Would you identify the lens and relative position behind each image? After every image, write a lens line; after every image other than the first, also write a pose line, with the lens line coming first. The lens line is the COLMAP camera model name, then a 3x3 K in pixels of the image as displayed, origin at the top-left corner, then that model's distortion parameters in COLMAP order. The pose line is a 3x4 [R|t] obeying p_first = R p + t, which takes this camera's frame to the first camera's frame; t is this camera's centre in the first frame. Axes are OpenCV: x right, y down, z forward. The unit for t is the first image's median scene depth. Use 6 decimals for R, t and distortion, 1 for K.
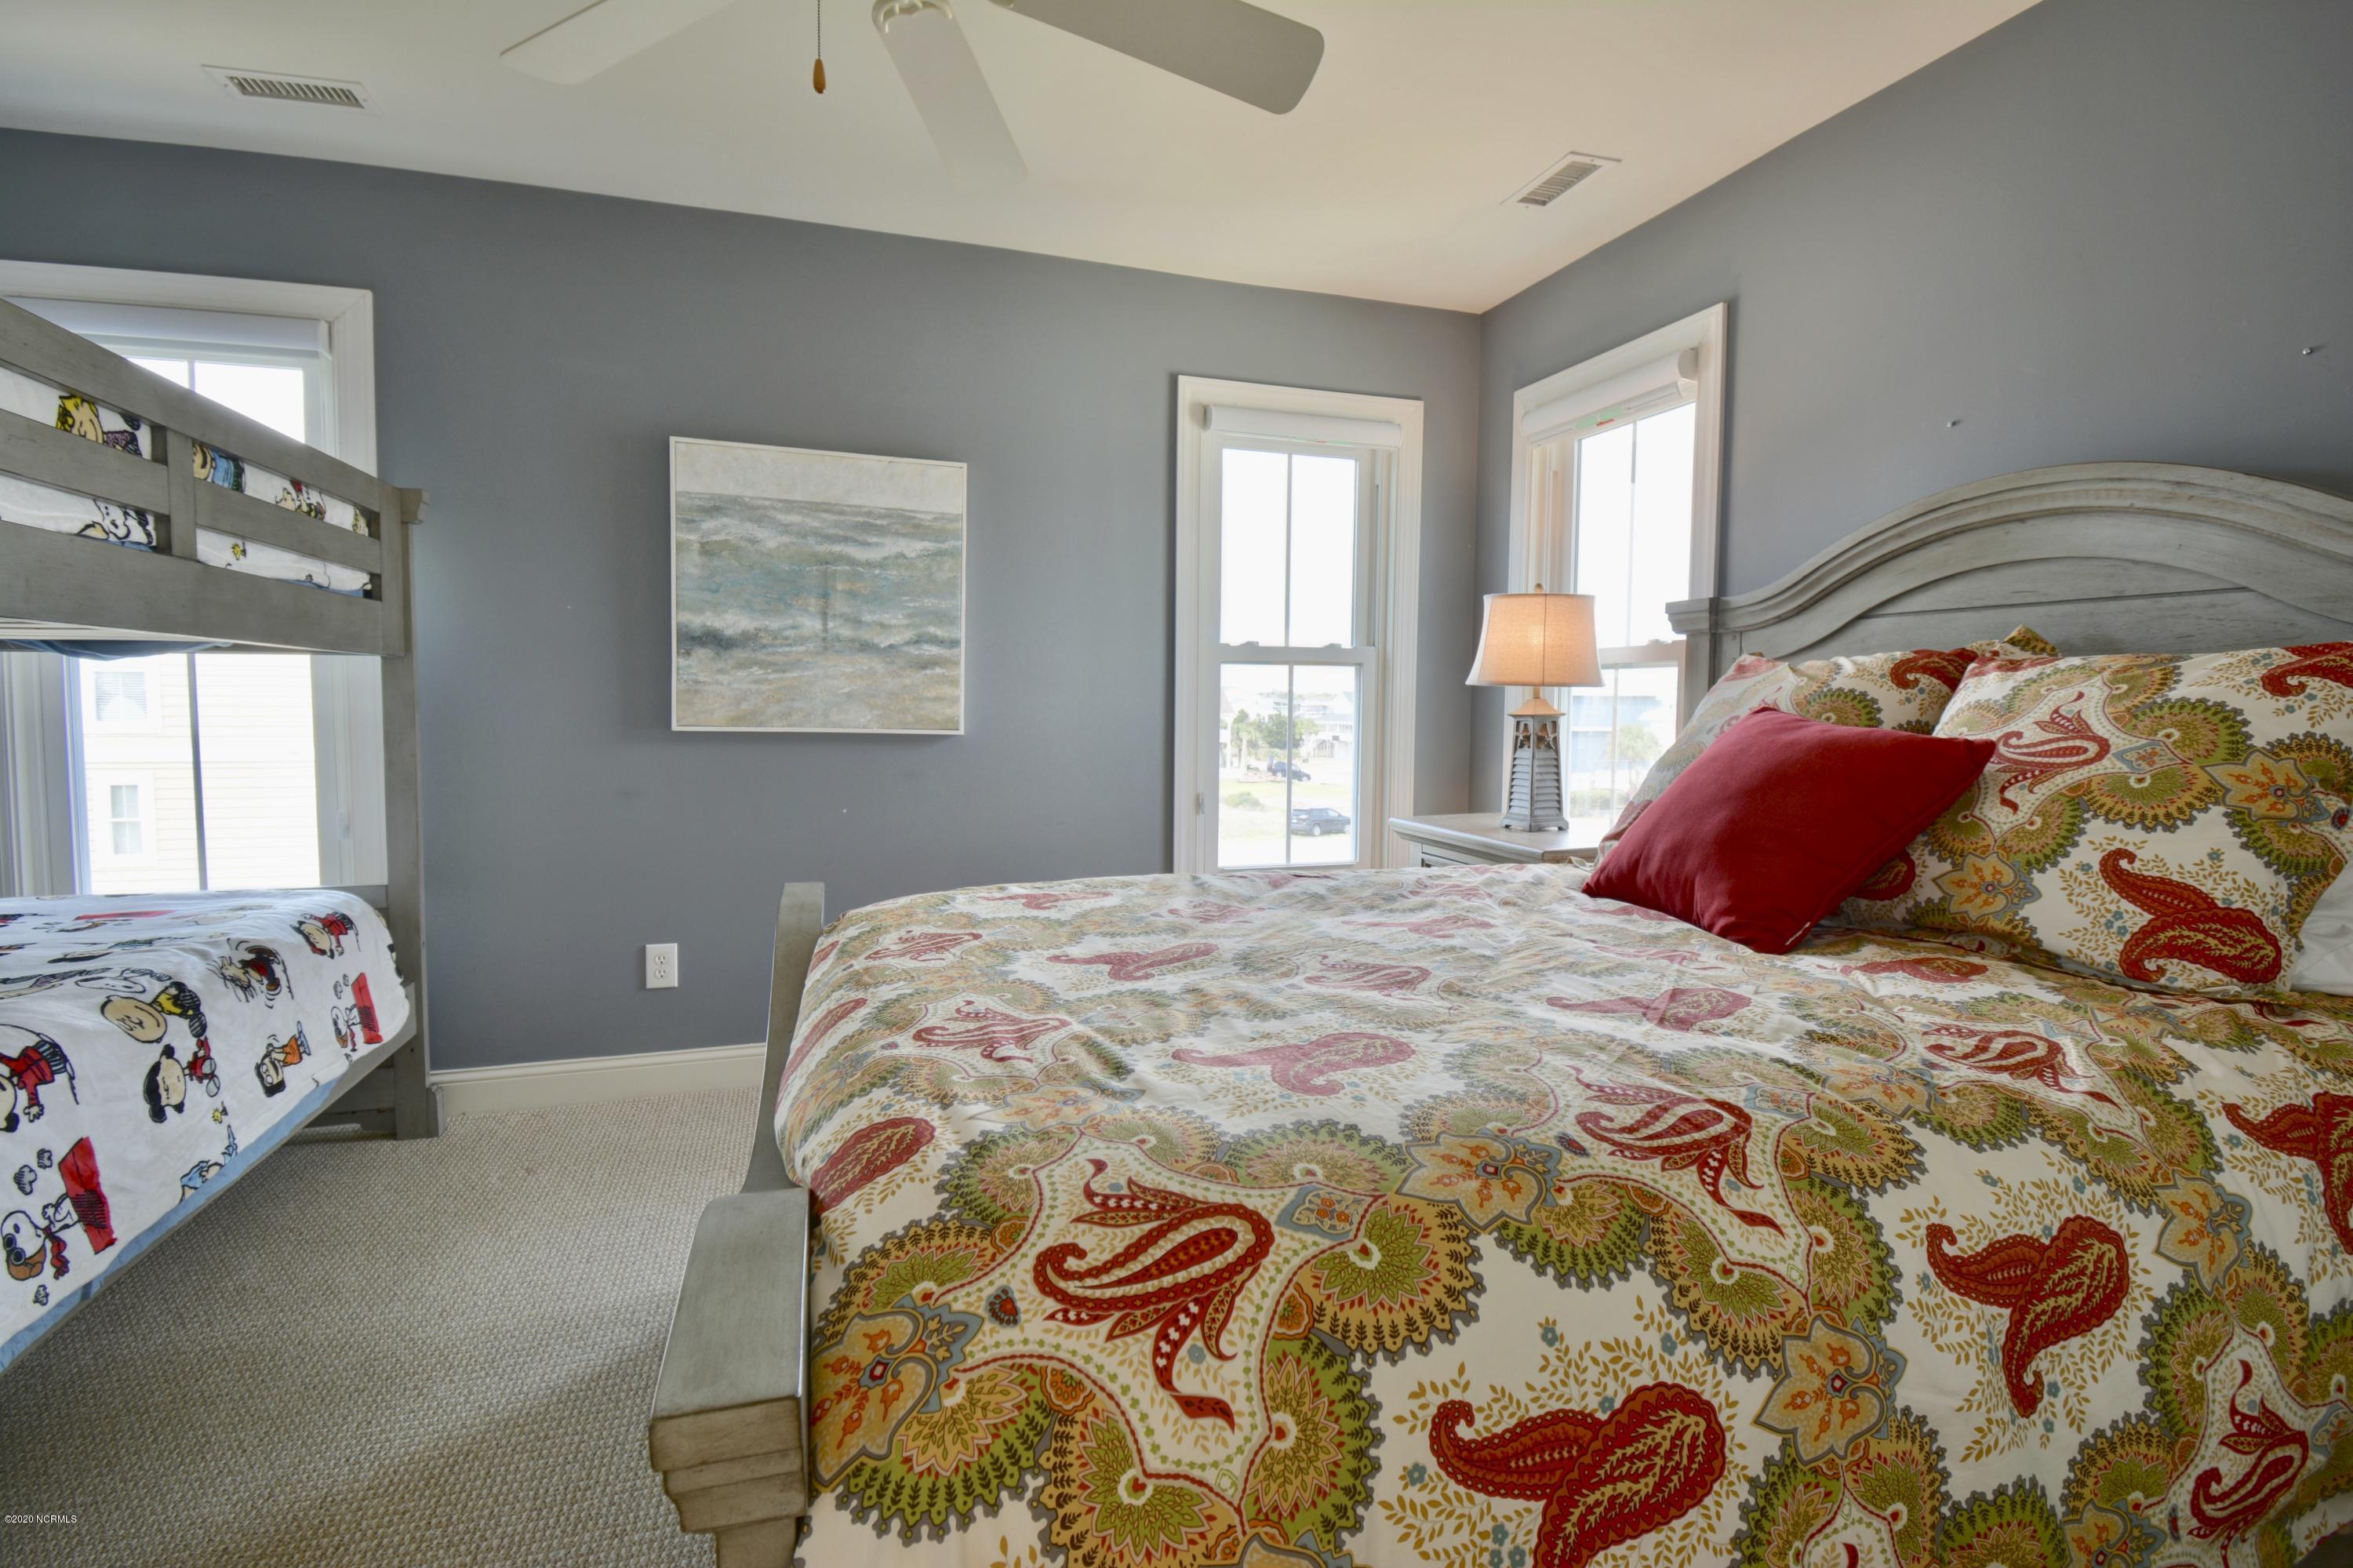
lens RADIAL K [[1124.1, 0, 1172.8], [0, 1124.1, 778.8], [0, 0, 1]] dist [-0.013048, -0.004341]
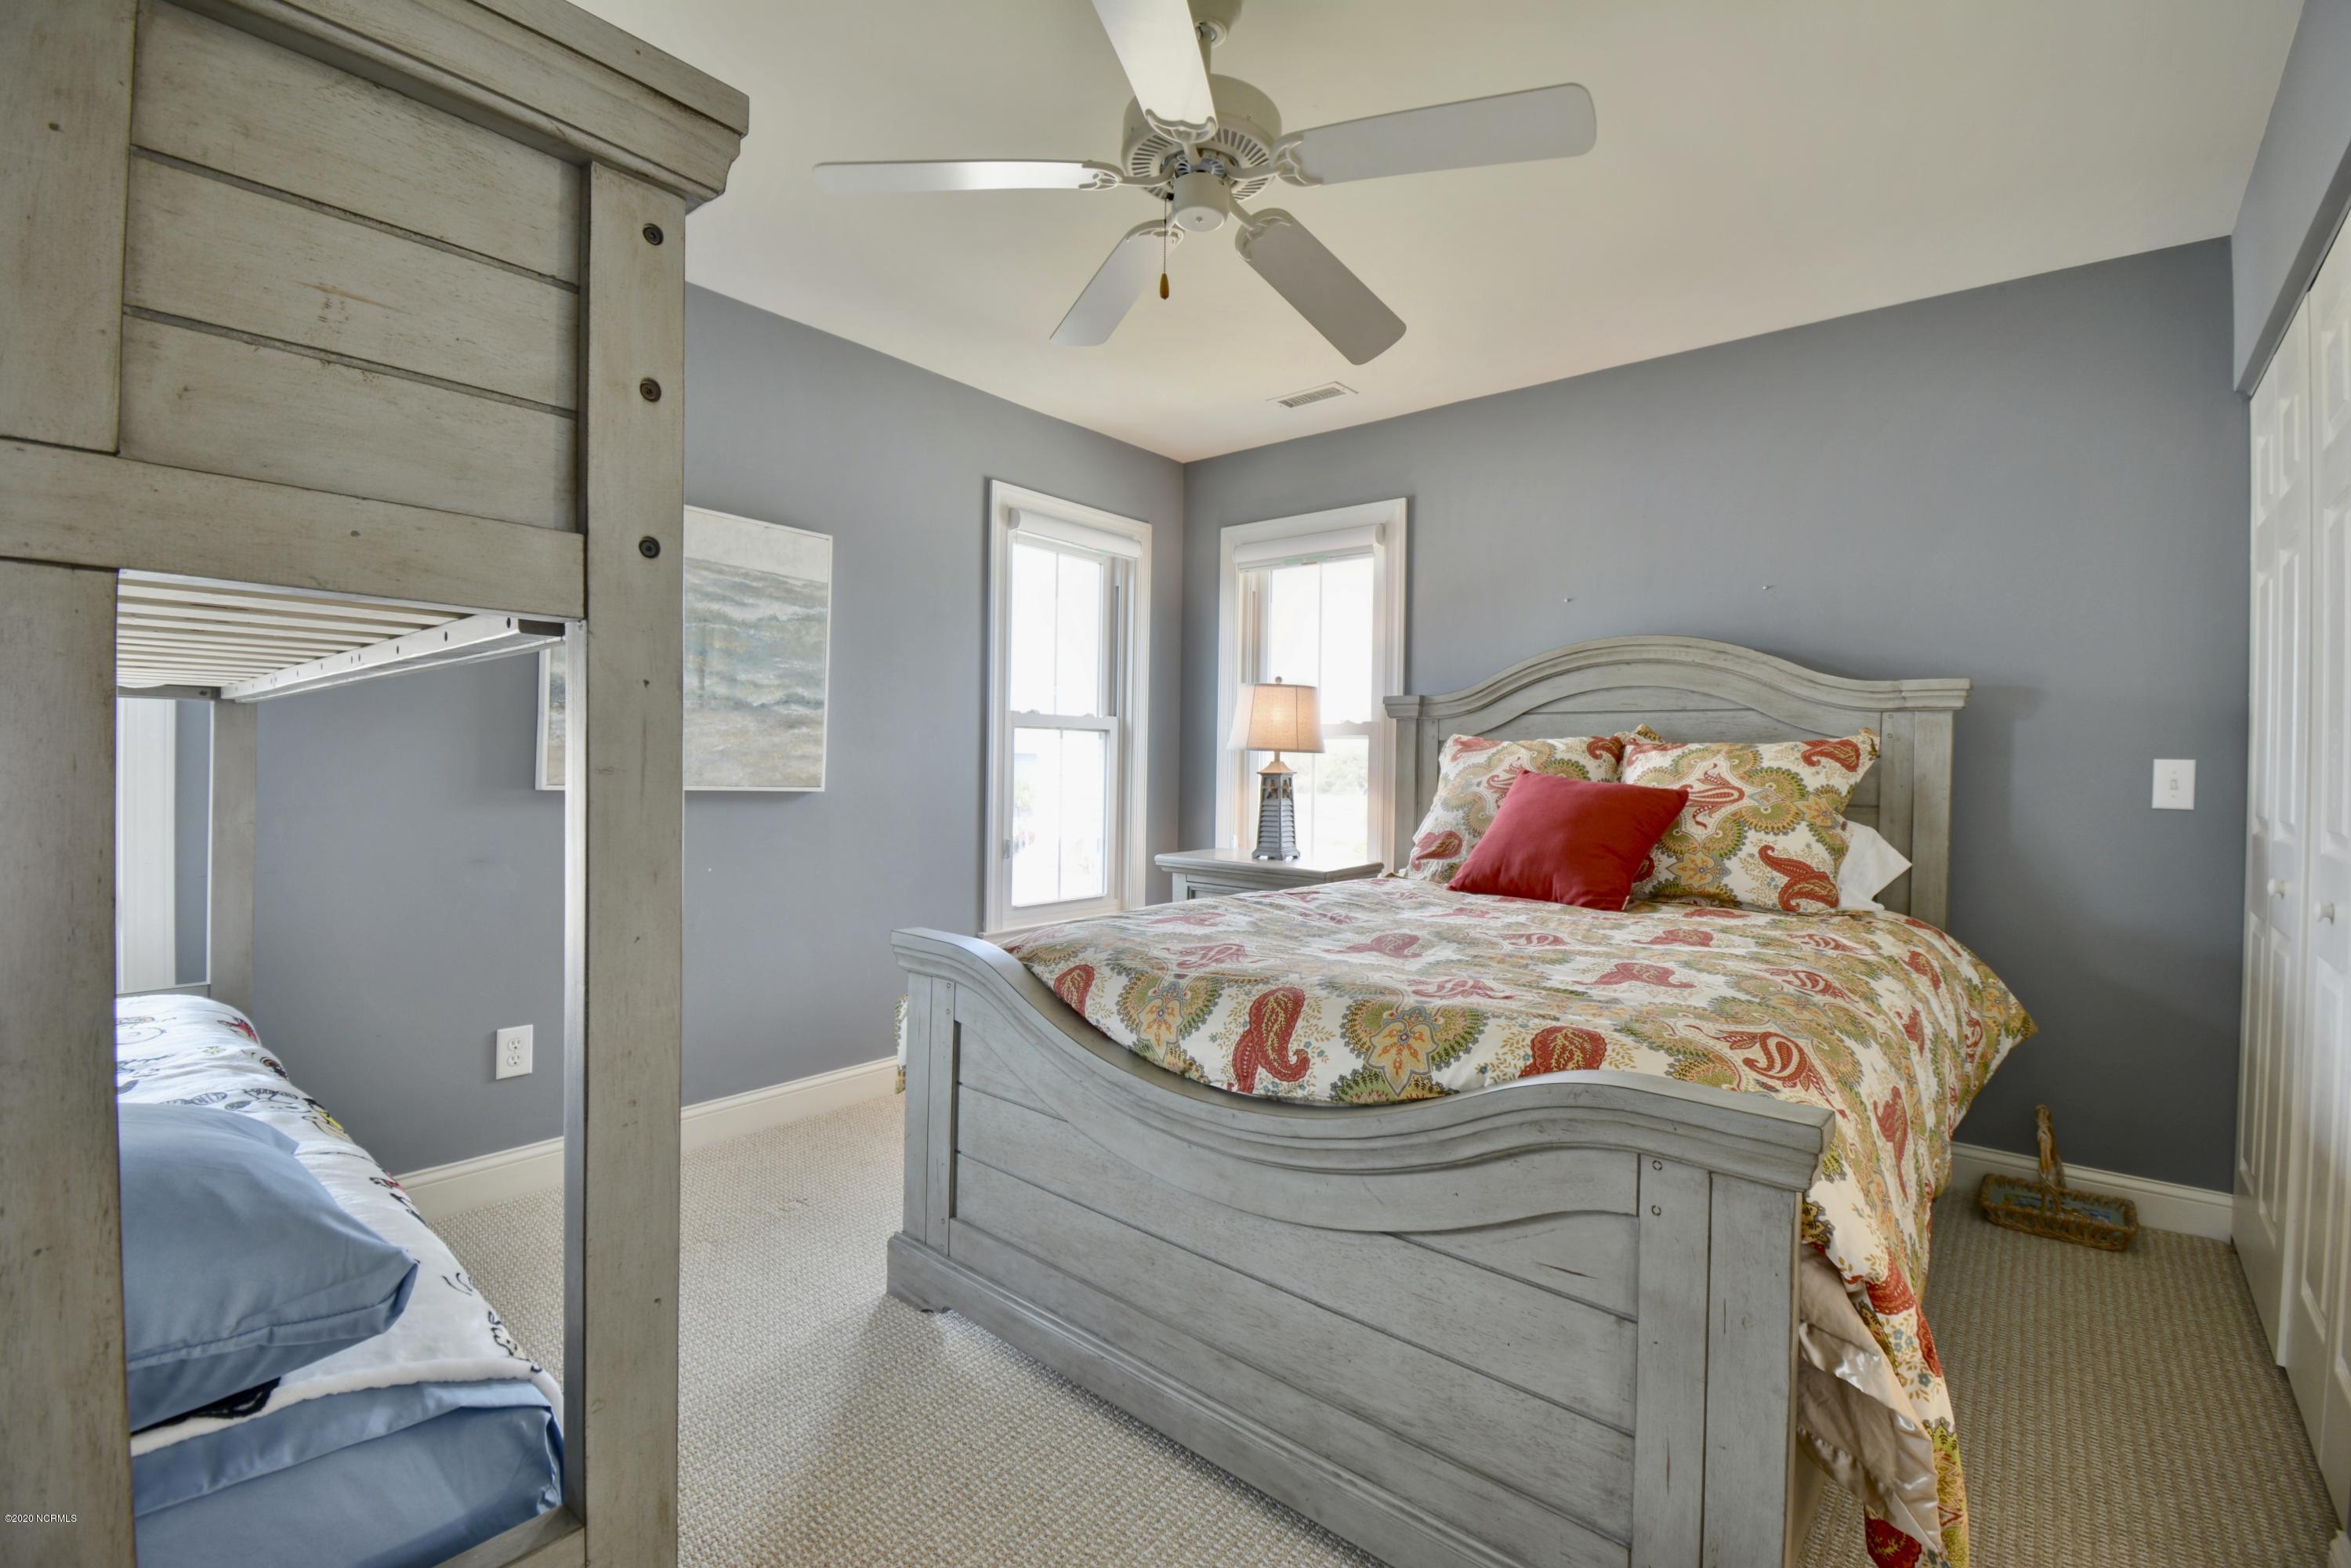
lens RADIAL K [[1048.9, 0, 1179.2], [0, 1048.9, 777.7], [0, 0, 1]] dist [0.002537, -0.014691]
pose [[0.846349, -0.001162, 0.532628, -0.568999], [0.027283, 0.998779, -0.041175, -0.003762], [-0.531930, 0.049380, 0.845348, -0.003398]]
